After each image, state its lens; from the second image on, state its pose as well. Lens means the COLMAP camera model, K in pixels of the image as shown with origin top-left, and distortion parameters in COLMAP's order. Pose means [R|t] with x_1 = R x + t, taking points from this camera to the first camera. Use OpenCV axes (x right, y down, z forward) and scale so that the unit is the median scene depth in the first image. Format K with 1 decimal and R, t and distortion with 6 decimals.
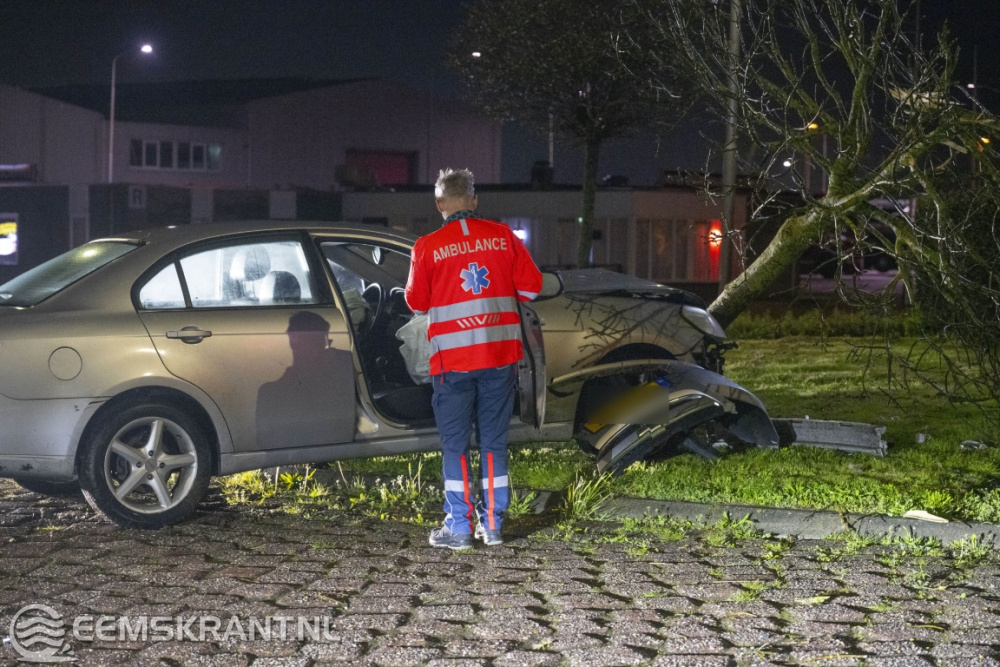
lens RADIAL K [[2220.7, 0, 500.0], [0, 2220.7, 333.5], [0, 0, 1]] dist [-0.045000, -0.146536]
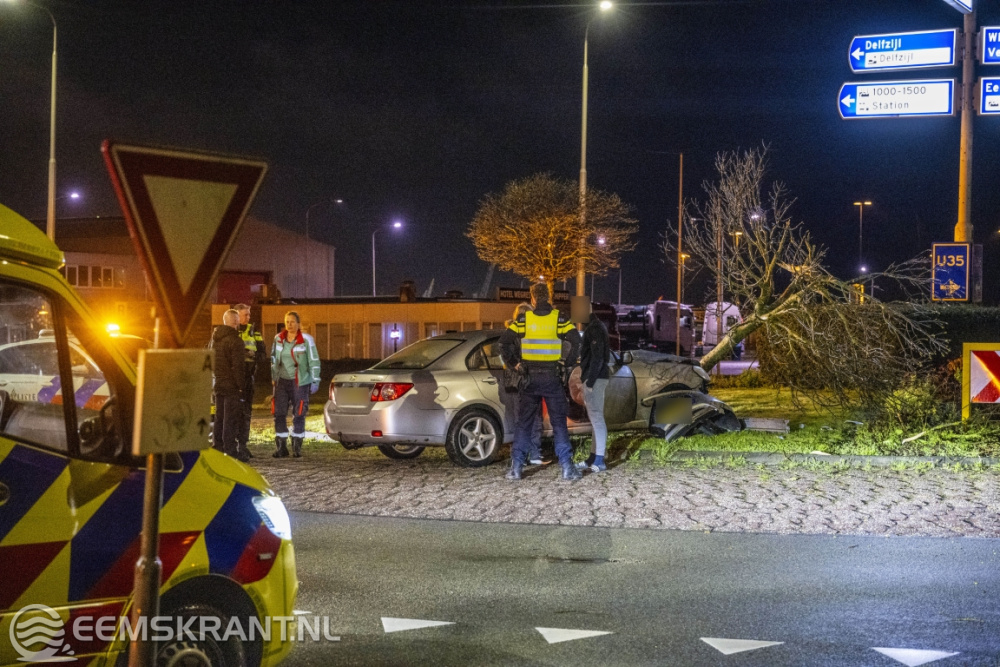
lens RADIAL K [[1955.6, 0, 500.0], [0, 1955.6, 333.5], [0, 0, 1]] dist [0.045324, 0.187244]
pose [[0.991296, -0.010708, 0.131214, -0.360720], [0.016650, 0.998881, -0.044273, 0.037816], [-0.130593, 0.046072, 0.990365, -0.875974]]
